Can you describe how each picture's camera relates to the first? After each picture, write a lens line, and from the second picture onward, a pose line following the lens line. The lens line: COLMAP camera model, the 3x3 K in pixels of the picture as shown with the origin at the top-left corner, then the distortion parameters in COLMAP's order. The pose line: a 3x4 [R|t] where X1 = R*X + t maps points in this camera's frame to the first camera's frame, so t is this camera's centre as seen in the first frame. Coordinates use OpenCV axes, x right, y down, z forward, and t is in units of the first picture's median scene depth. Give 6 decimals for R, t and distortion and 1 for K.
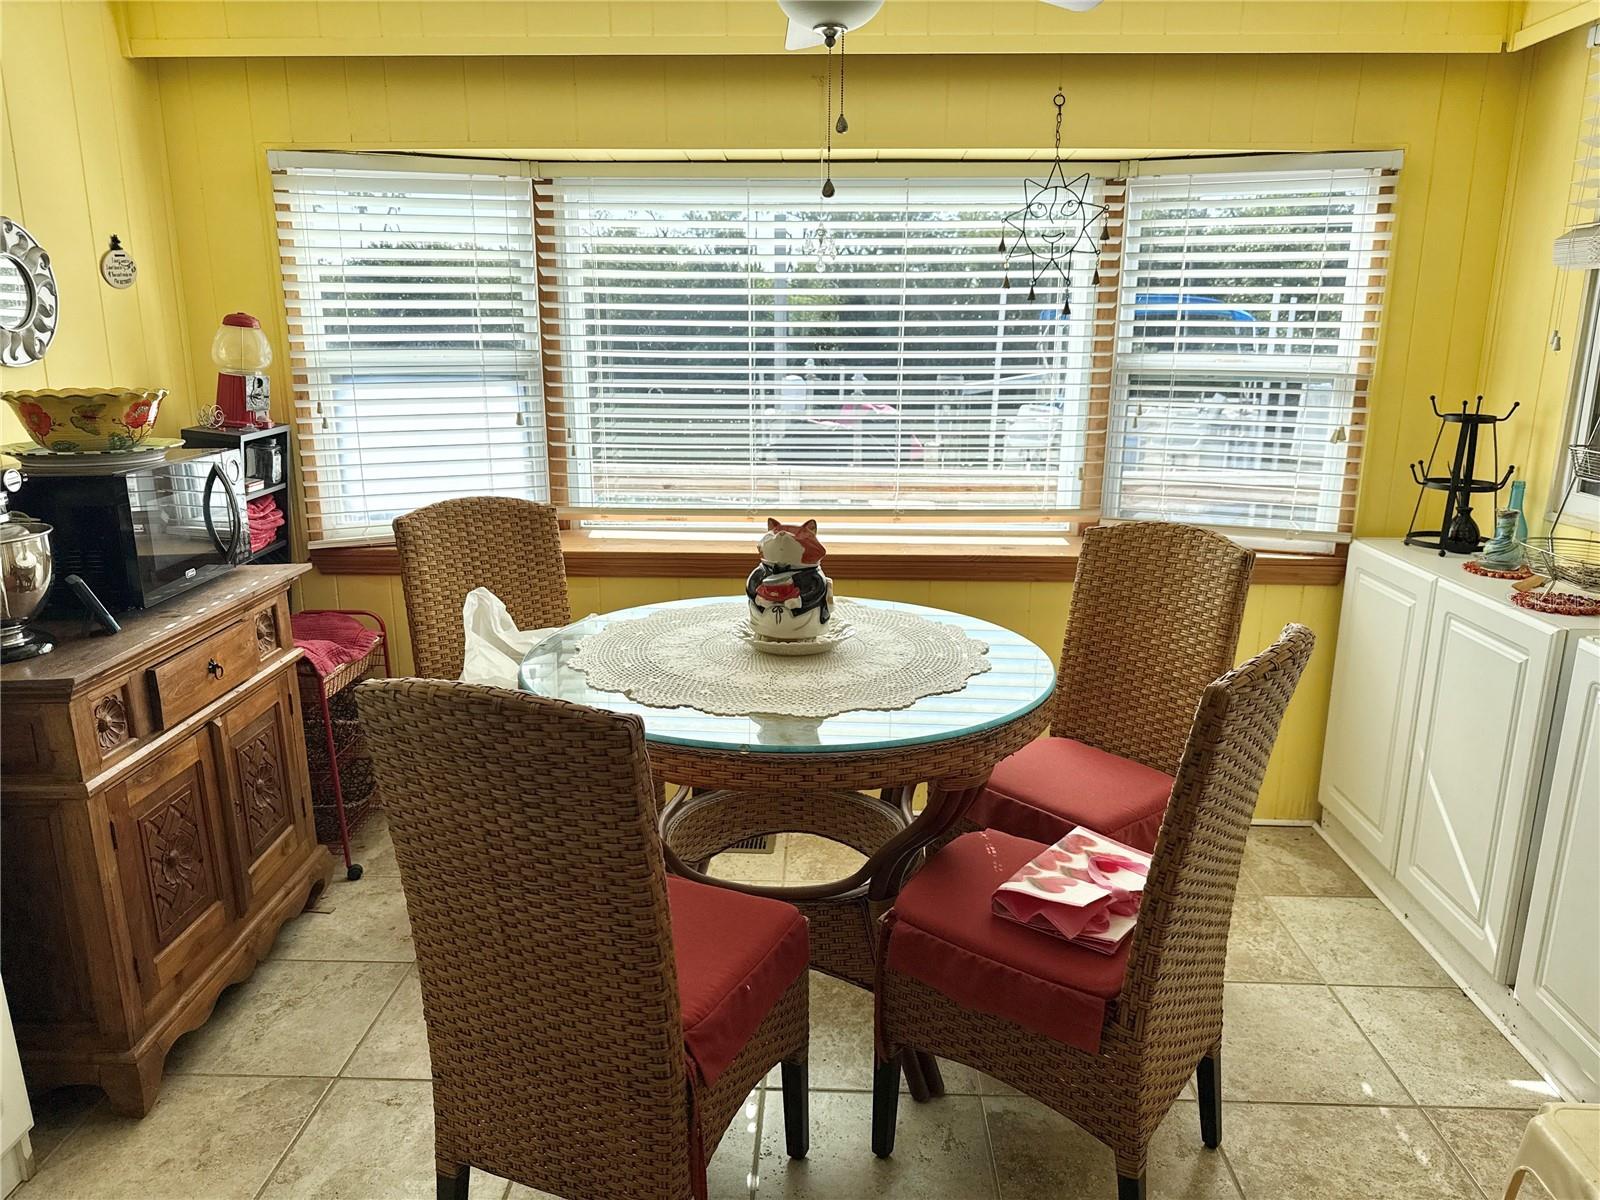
lens RADIAL K [[1140.2, 0, 801.9], [0, 1140.2, 613.6], [0, 0, 1]] dist [0.077539, -0.112835]
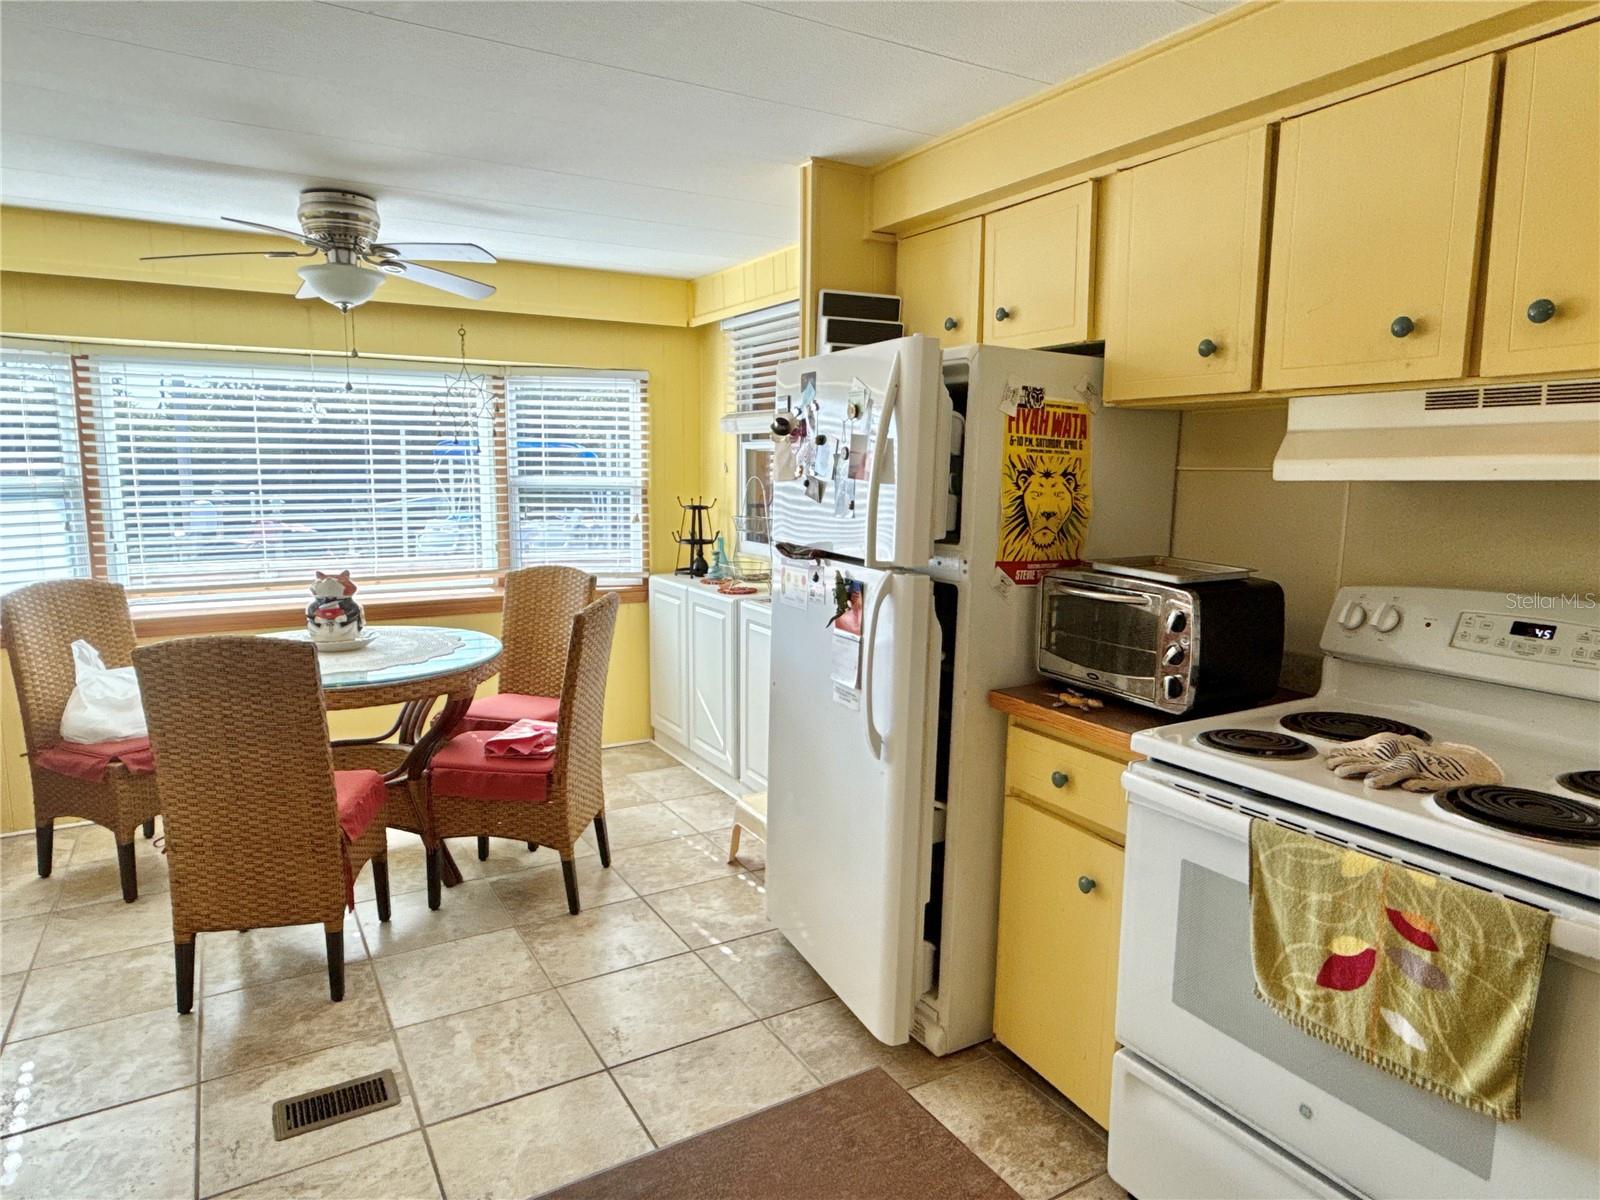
lens RADIAL K [[983.7, 0, 800.0], [0, 983.7, 600.0], [0, 0, 1]] dist [0.005396, 0.001010]
pose [[0.845674, -0.073542, 0.528609, -0.151438], [0.127257, 0.989678, -0.065900, 0.109389], [-0.518306, 0.122999, 0.846304, -0.444693]]
